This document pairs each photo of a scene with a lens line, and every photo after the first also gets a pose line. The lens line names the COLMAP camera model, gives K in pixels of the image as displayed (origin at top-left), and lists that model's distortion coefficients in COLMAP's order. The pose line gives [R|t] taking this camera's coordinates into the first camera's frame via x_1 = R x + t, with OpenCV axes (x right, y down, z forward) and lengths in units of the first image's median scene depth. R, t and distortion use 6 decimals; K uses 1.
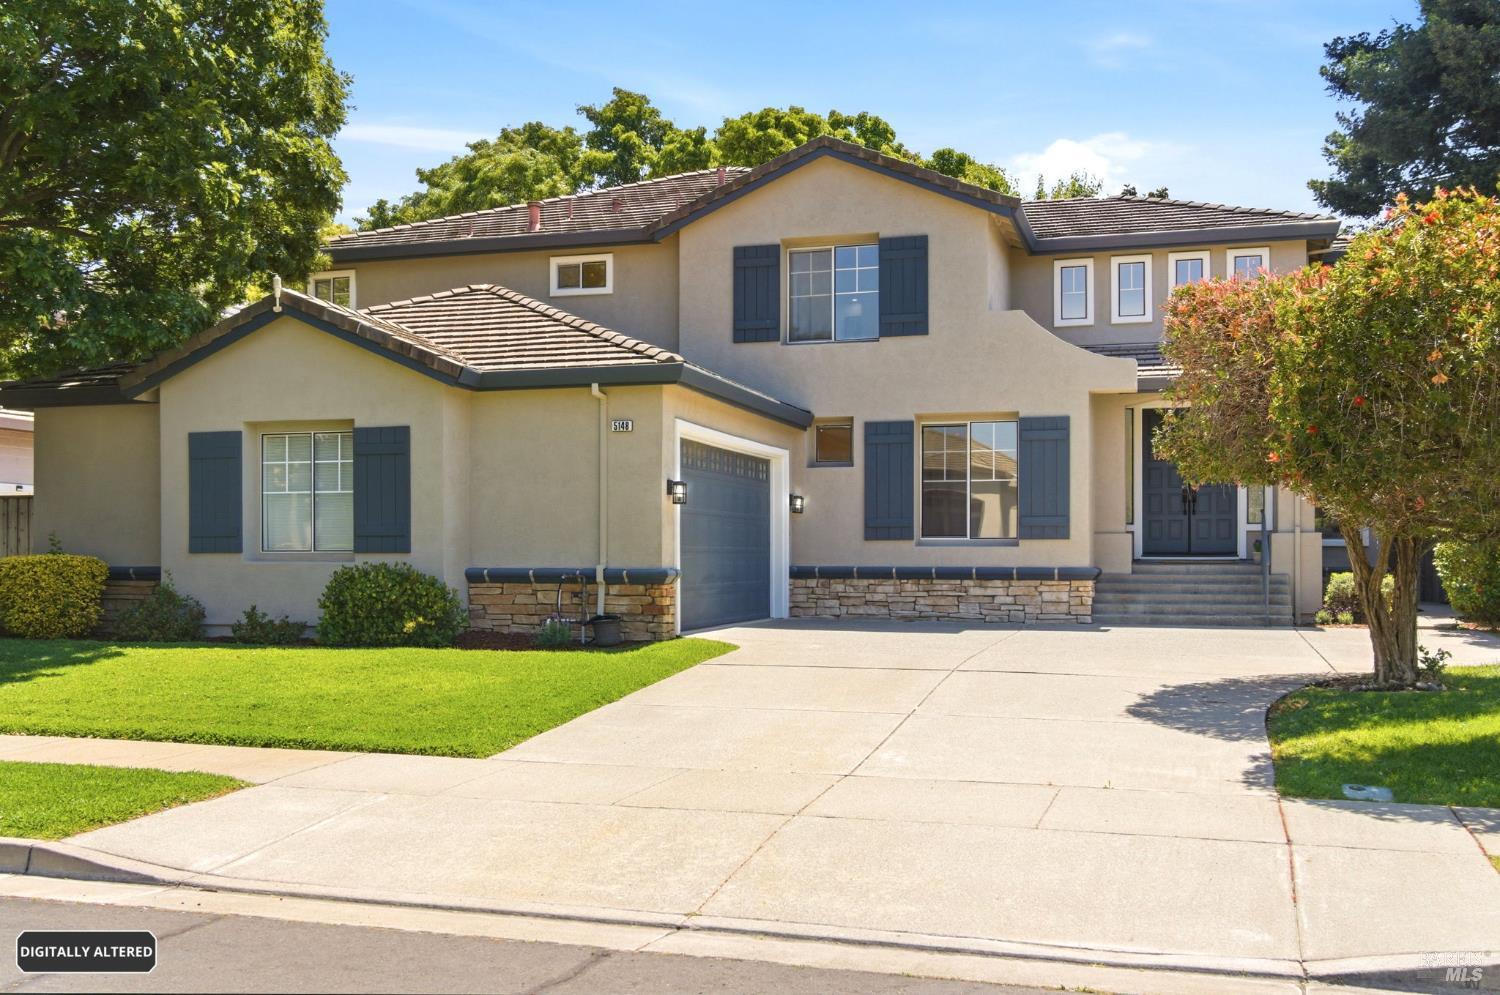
lens RADIAL K [[1137.3, 0, 731.0], [0, 1137.3, 495.6], [0, 0, 1]] dist [0.000244, -0.005177]
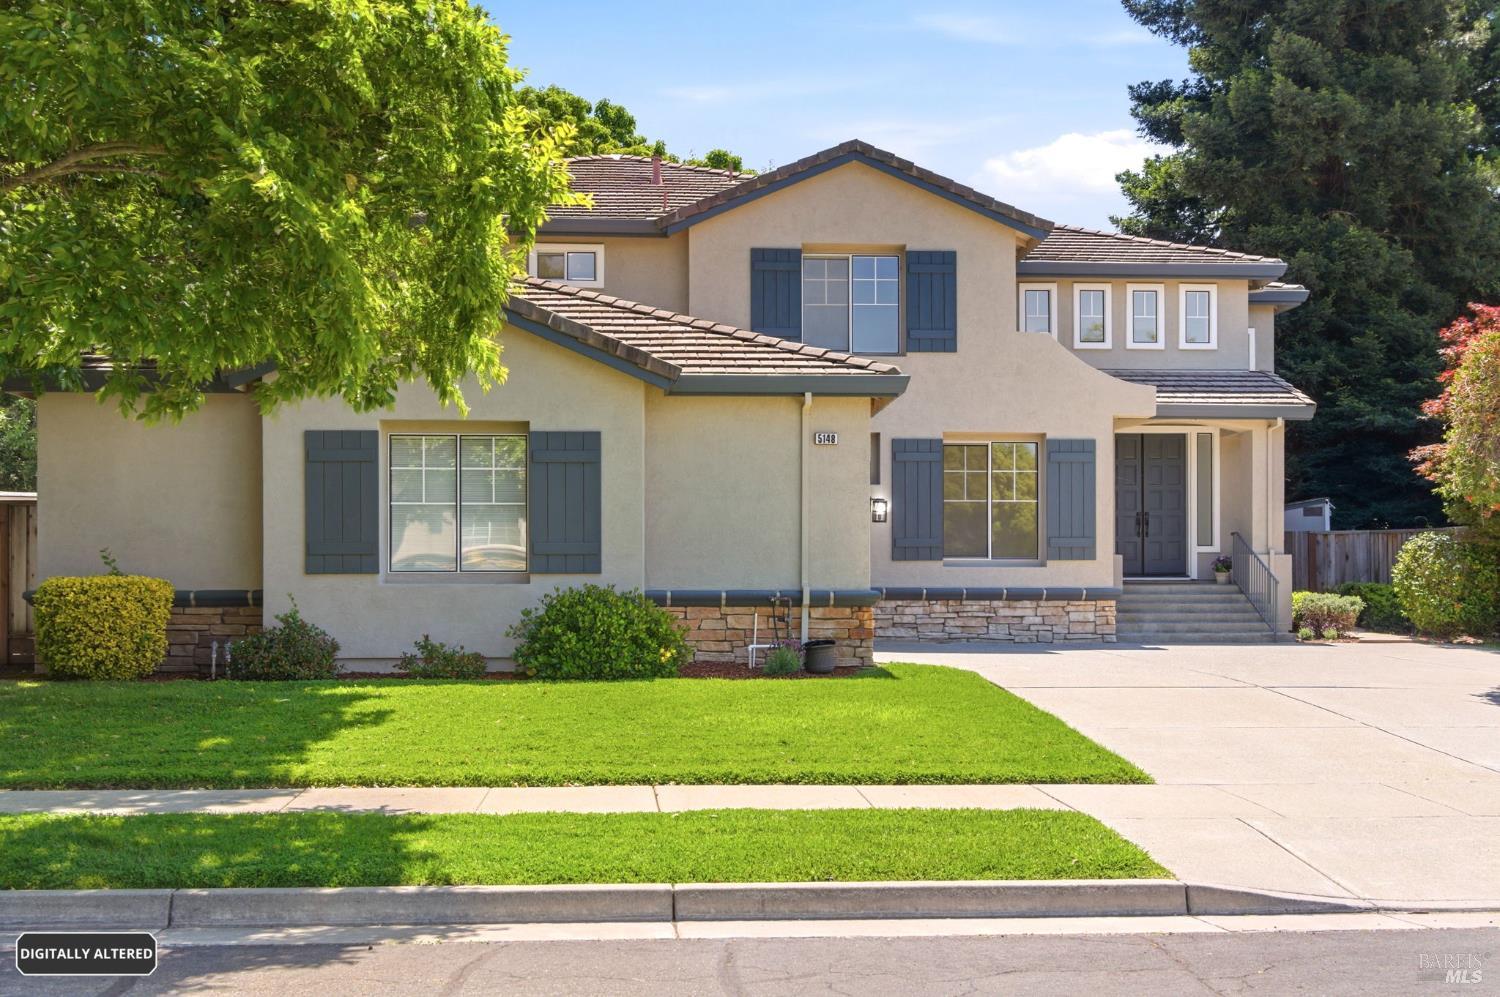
lens RADIAL K [[1227.5, 0, 750.0], [0, 1227.5, 498.5], [0, 0, 1]] dist [0.005049, -0.001447]
pose [[0.961175, 0.016766, 0.275428, -0.301948], [-0.013854, 0.999826, -0.012515, 0.001396], [-0.275590, 0.008213, 0.961240, 0.028080]]
